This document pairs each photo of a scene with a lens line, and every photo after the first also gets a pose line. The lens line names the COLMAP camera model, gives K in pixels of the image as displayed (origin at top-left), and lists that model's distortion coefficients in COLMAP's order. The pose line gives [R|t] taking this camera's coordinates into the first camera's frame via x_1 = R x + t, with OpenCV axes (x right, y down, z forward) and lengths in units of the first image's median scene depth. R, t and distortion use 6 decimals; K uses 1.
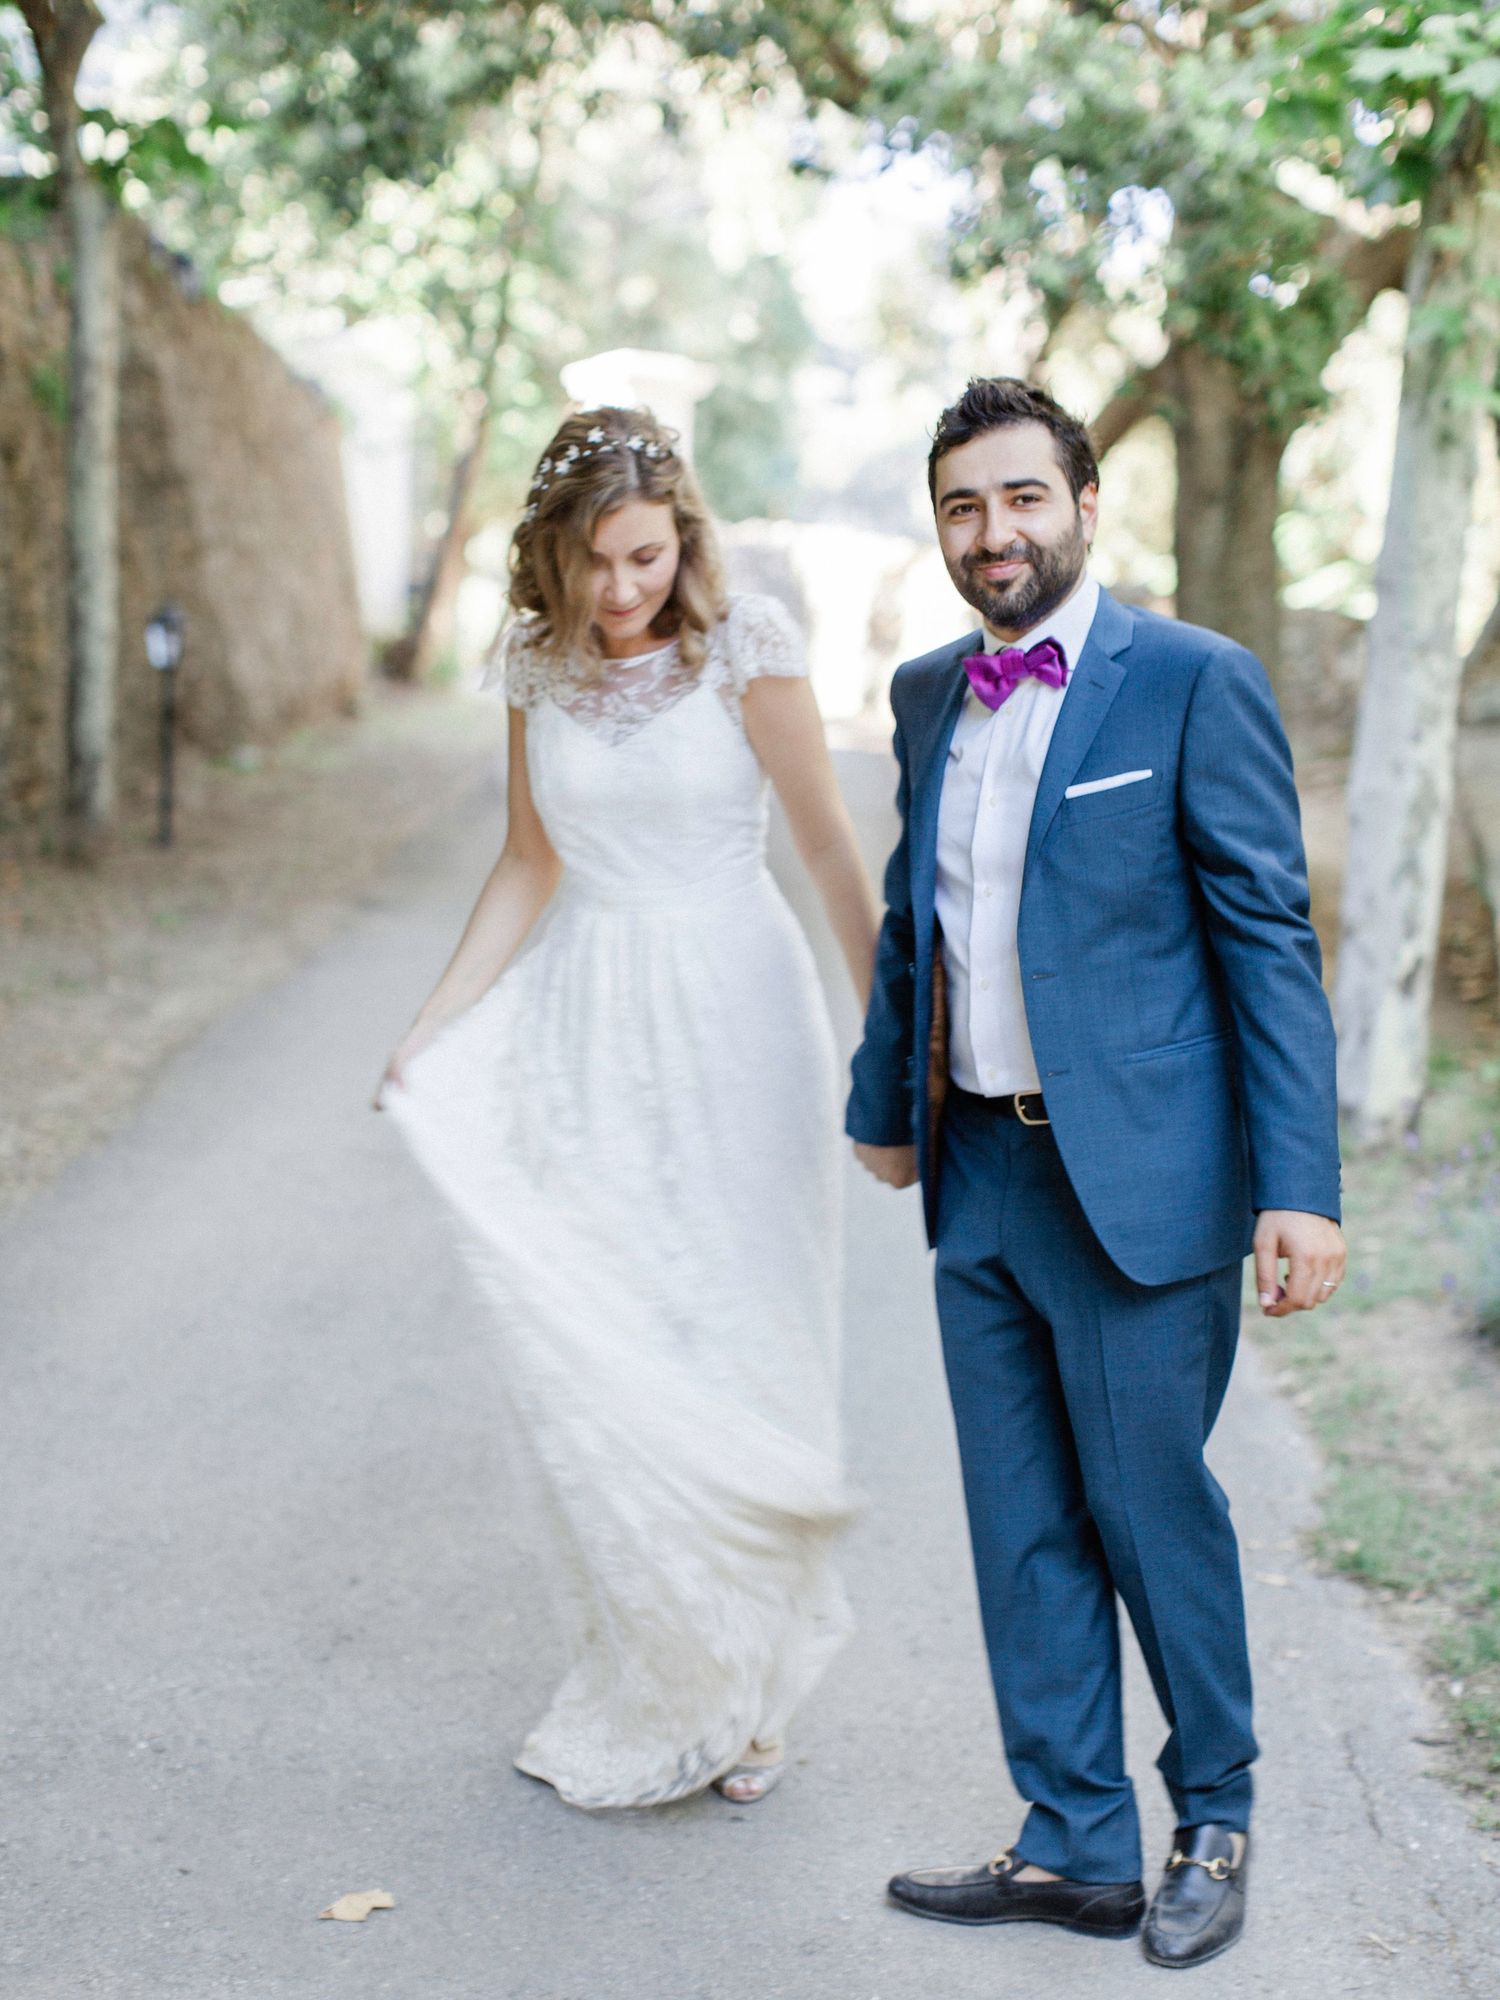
lens RADIAL K [[3246.7, 0, 788.0], [0, 3246.7, 1007.8], [0, 0, 1]] dist [0.042160, -0.087819]
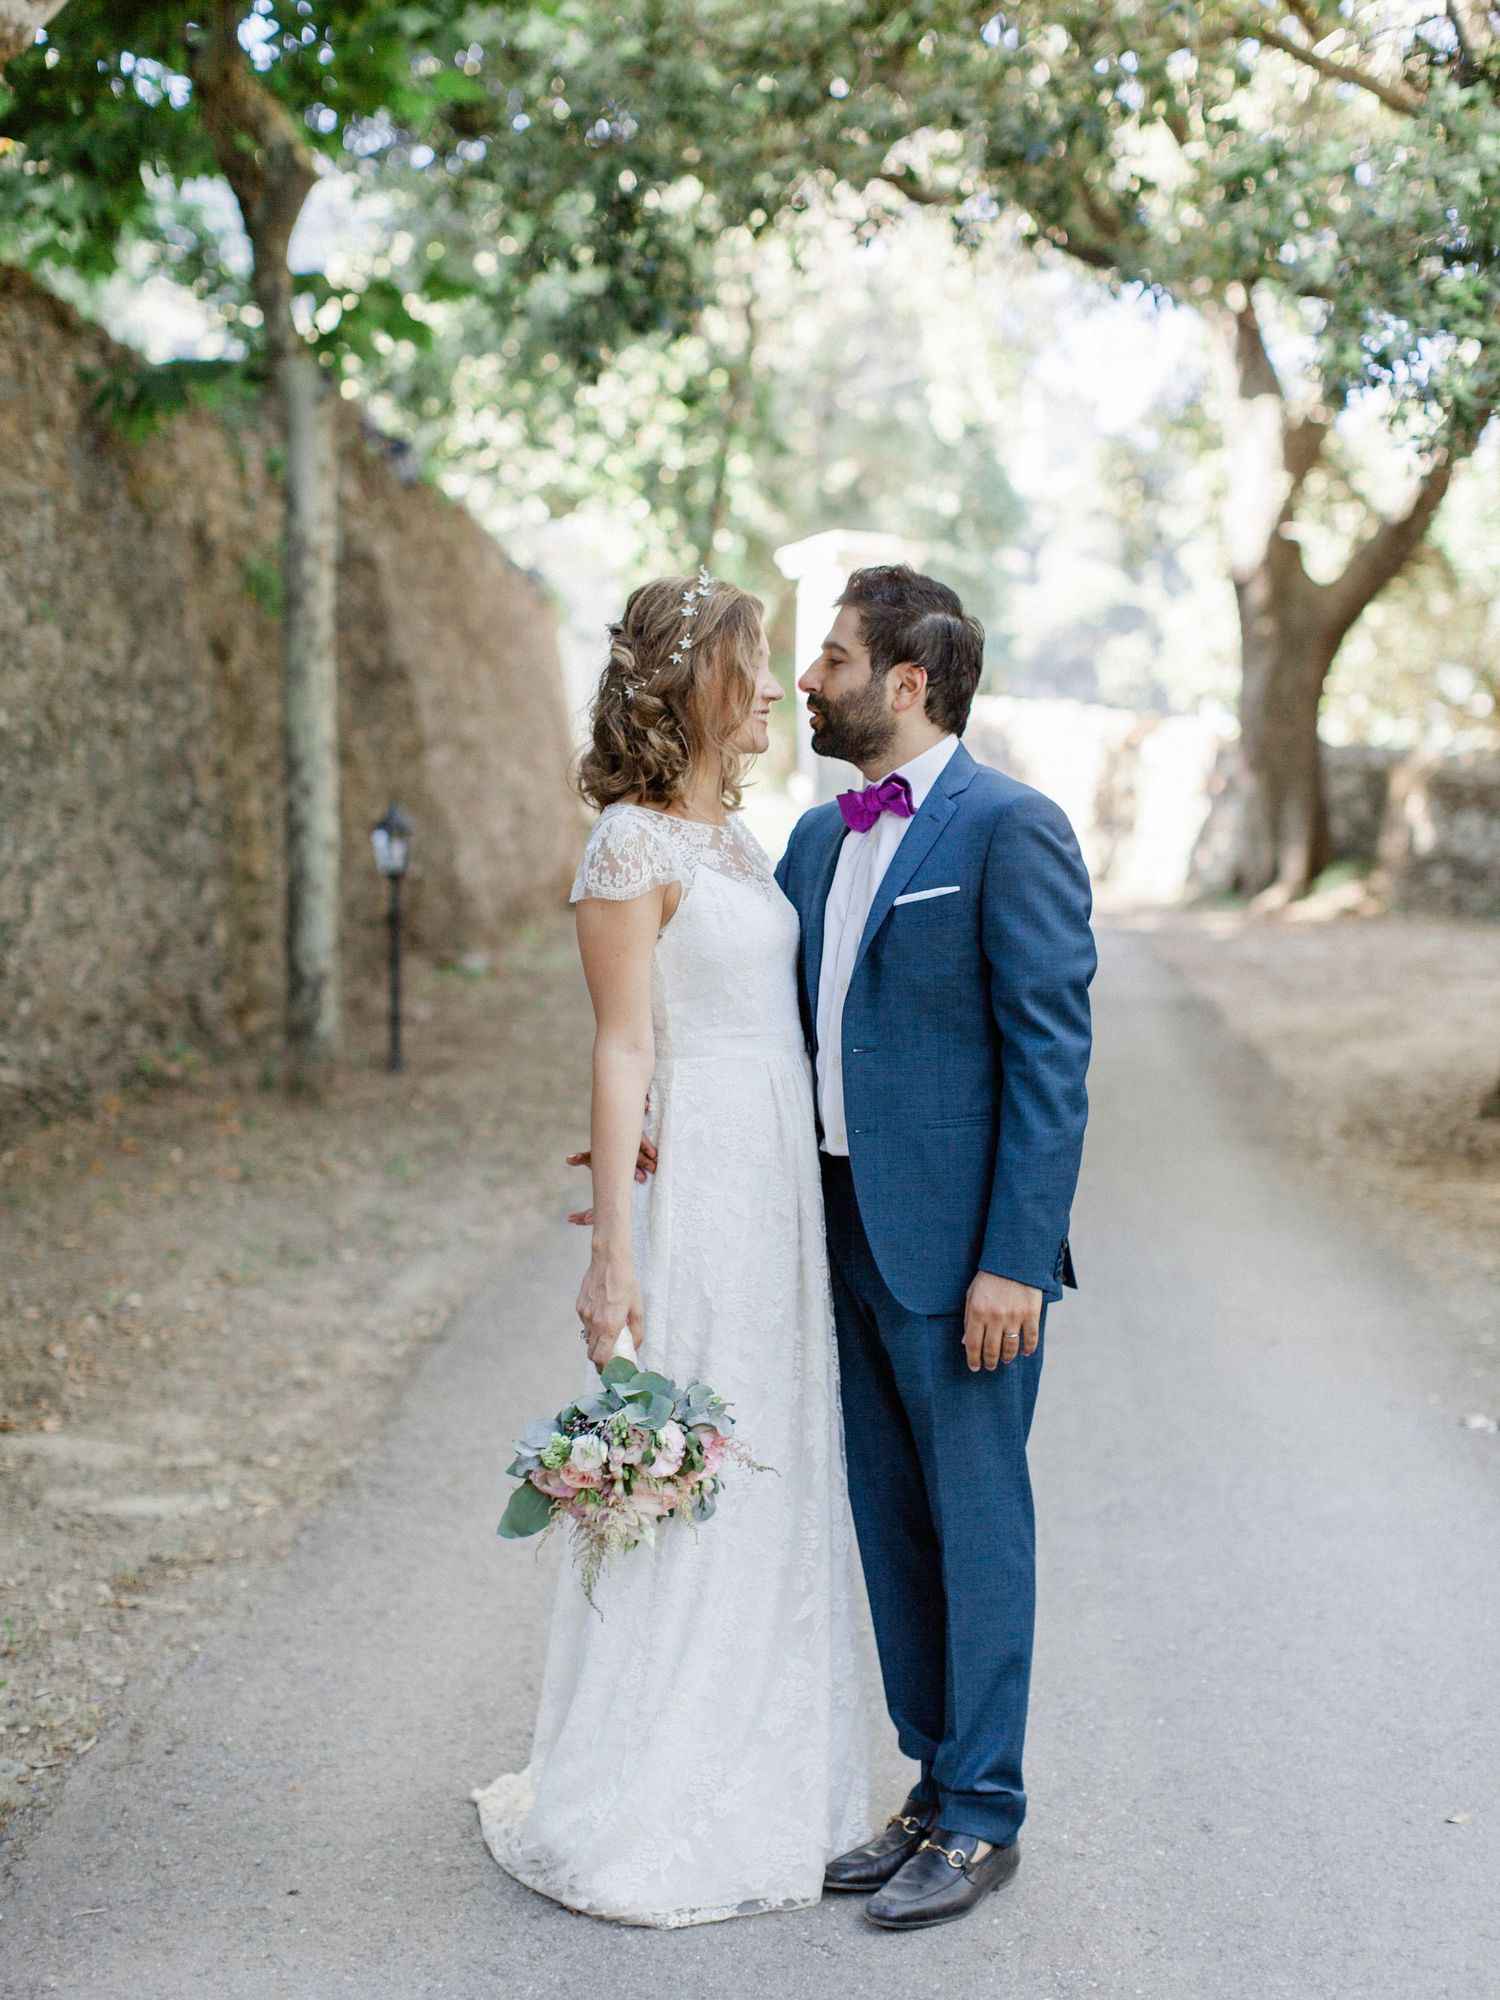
lens RADIAL K [[3179.6, 0, 789.2], [0, 3179.6, 968.5], [0, 0, 1]] dist [0.051234, -0.087669]
pose [[0.997797, -0.028175, -0.060053, -0.034301], [0.024270, 0.997604, -0.064790, -0.022693], [0.061735, 0.063190, 0.996090, 0.148335]]
